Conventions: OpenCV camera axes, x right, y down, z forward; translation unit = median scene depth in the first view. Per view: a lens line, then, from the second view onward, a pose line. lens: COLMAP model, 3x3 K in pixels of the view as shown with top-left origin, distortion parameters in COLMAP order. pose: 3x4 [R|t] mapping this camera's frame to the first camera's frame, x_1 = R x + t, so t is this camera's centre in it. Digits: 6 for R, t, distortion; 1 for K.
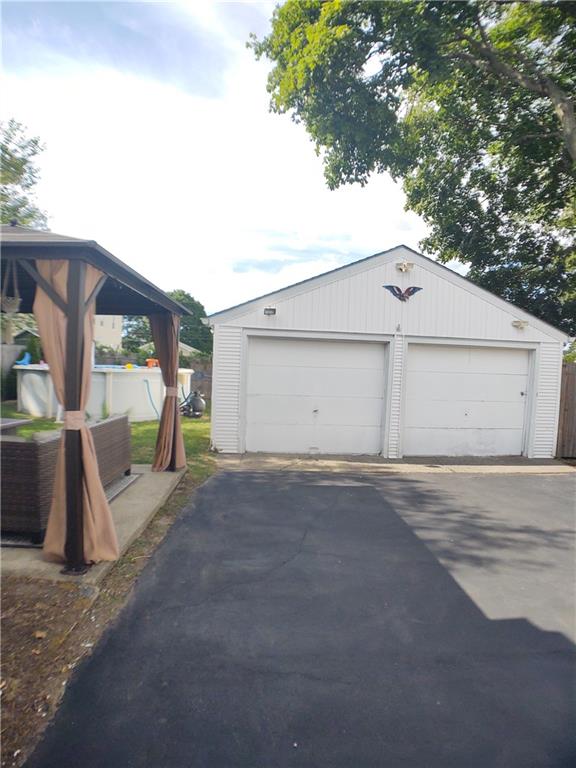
lens RADIAL K [[404.1, 0, 289.3], [0, 404.1, 388.2], [0, 0, 1]] dist [-0.118817, 0.026735]
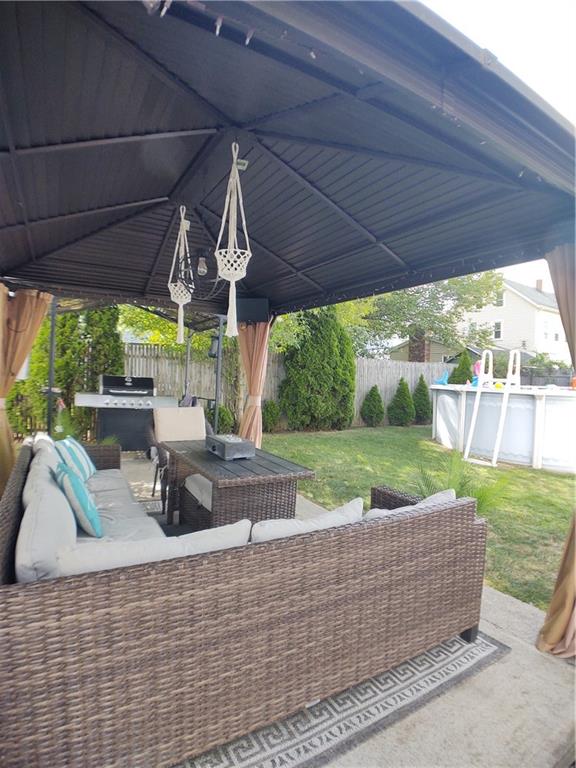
lens RADIAL K [[404.1, 0, 289.3], [0, 404.1, 388.2], [0, 0, 1]] dist [-0.118817, 0.026735]
pose [[0.465651, 0.001531, -0.884967, -0.069198], [-0.051303, 0.998363, -0.025268, -0.013844], [0.883480, 0.057168, 0.464967, 0.306029]]
